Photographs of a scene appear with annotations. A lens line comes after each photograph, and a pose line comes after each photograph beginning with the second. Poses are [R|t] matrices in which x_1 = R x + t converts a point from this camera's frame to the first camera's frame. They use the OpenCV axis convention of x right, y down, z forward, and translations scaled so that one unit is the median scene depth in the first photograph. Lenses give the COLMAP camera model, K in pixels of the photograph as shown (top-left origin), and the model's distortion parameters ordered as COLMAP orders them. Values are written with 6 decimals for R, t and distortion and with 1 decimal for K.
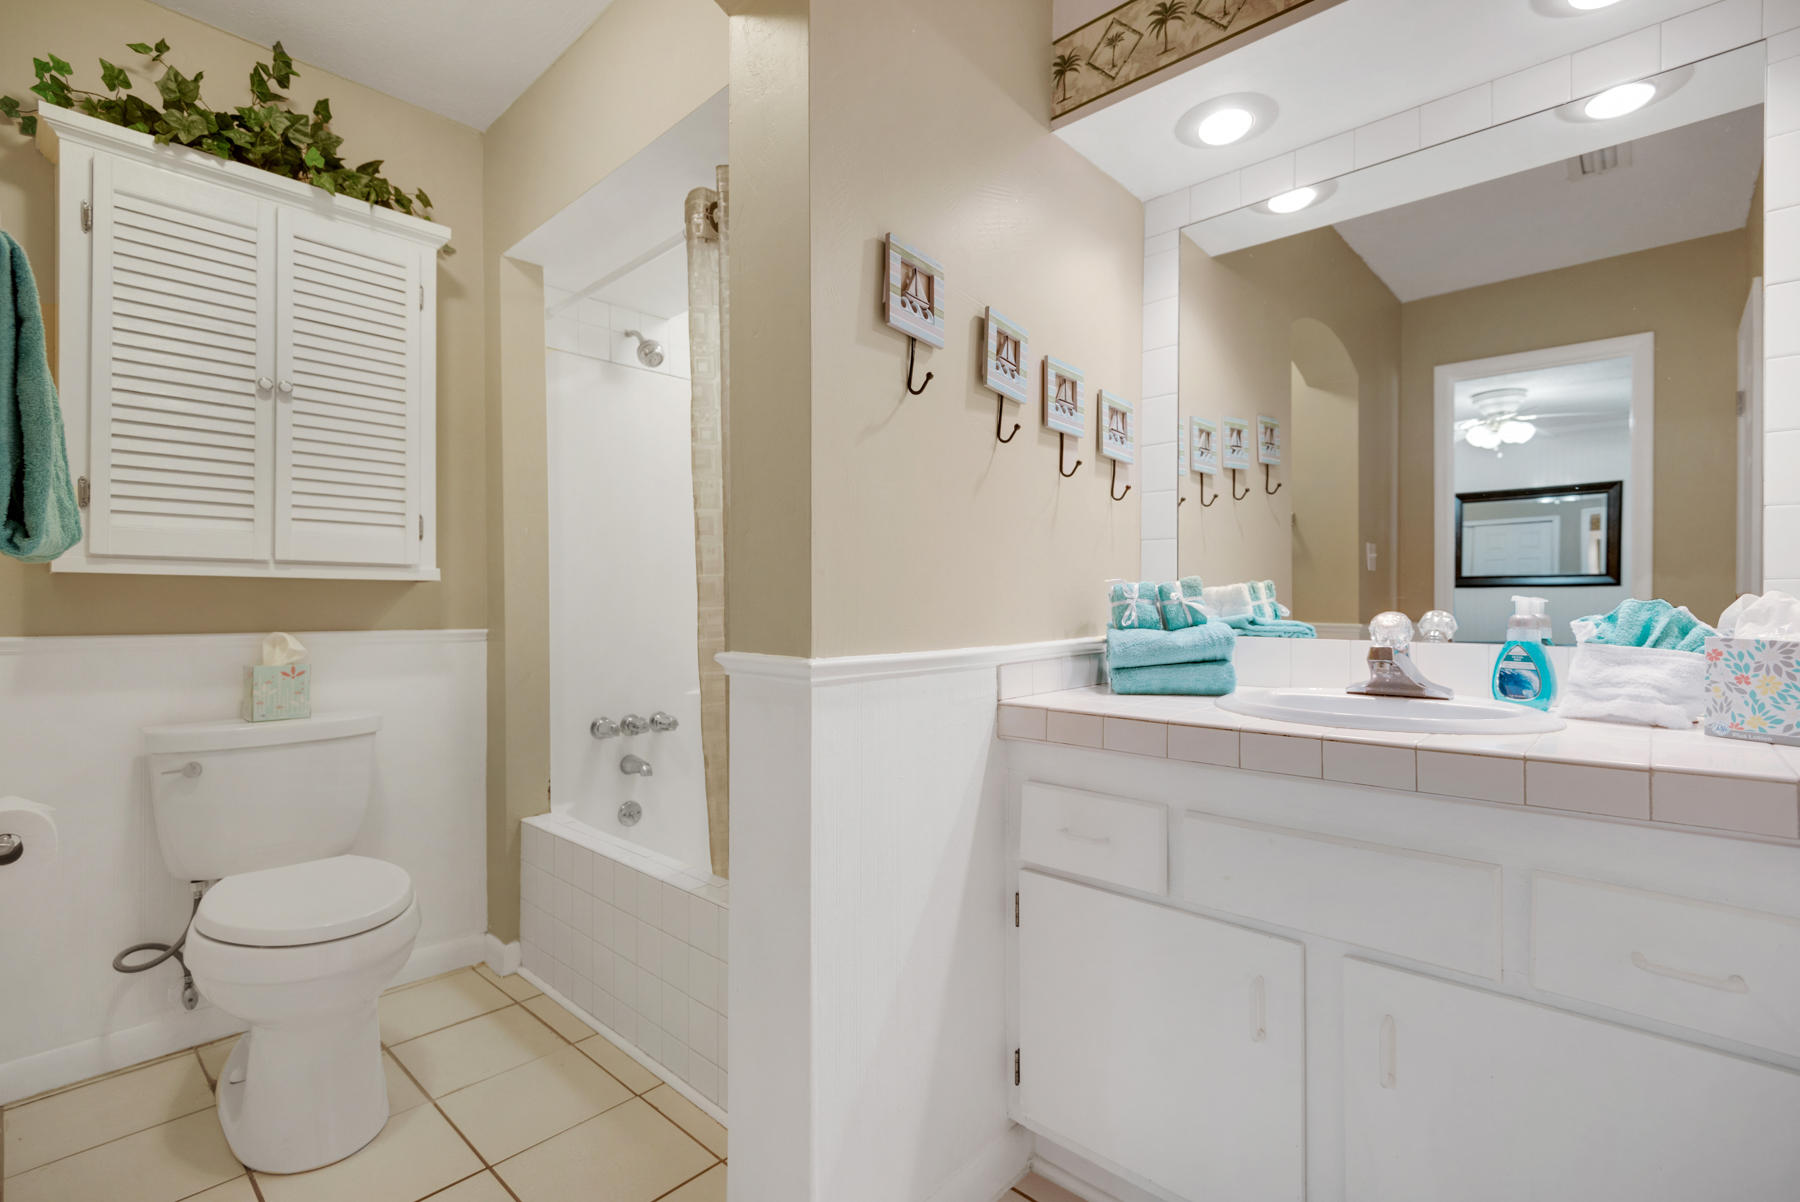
lens RADIAL K [[809.7, 0, 888.0], [0, 809.7, 603.3], [0, 0, 1]] dist [0.027616, -0.015692]
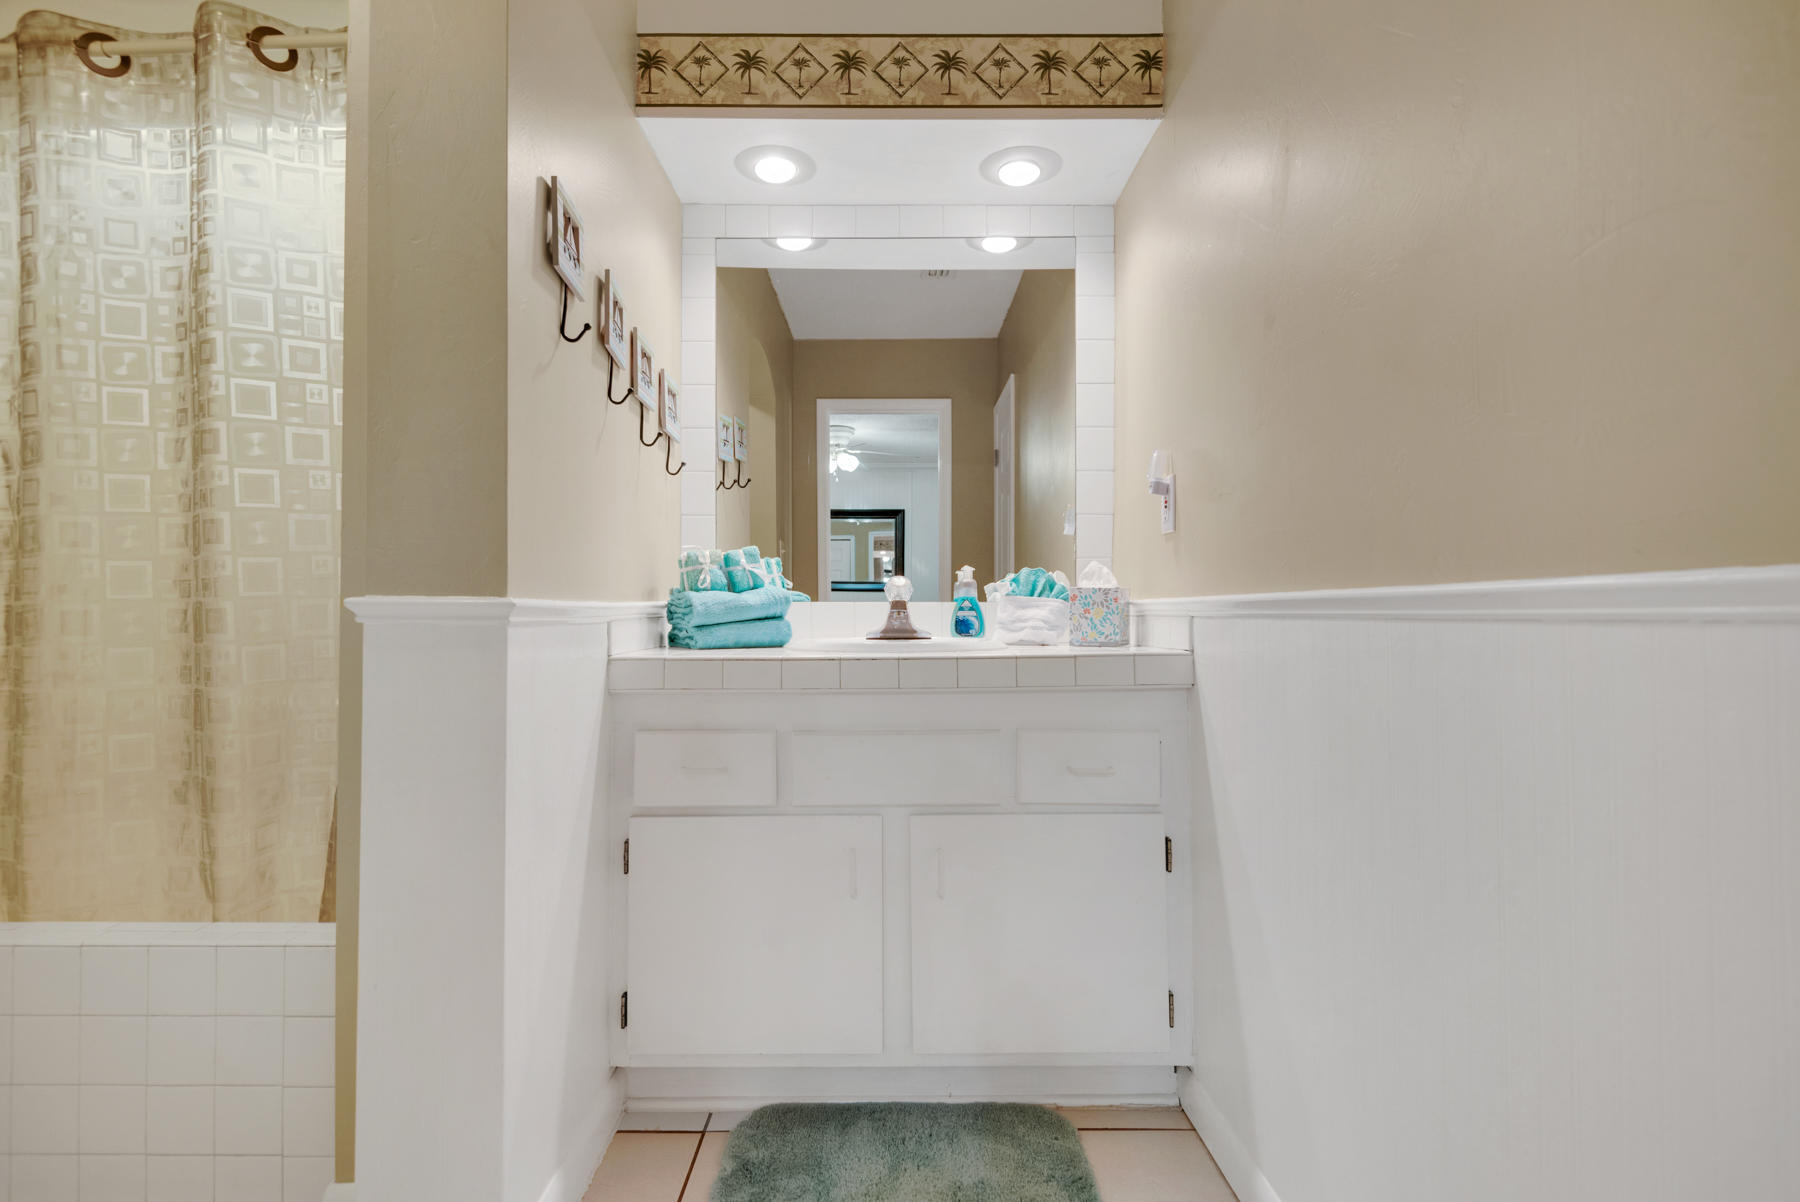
lens RADIAL K [[919.7, 0, 855.6], [0, 919.7, 606.0], [0, 0, 1]] dist [0.014313, -0.002809]
pose [[0.735505, 0.010233, 0.677442, -0.412605], [0.000611, 0.999876, -0.015767, 0.074586], [-0.677519, 0.012011, 0.735407, -0.061337]]
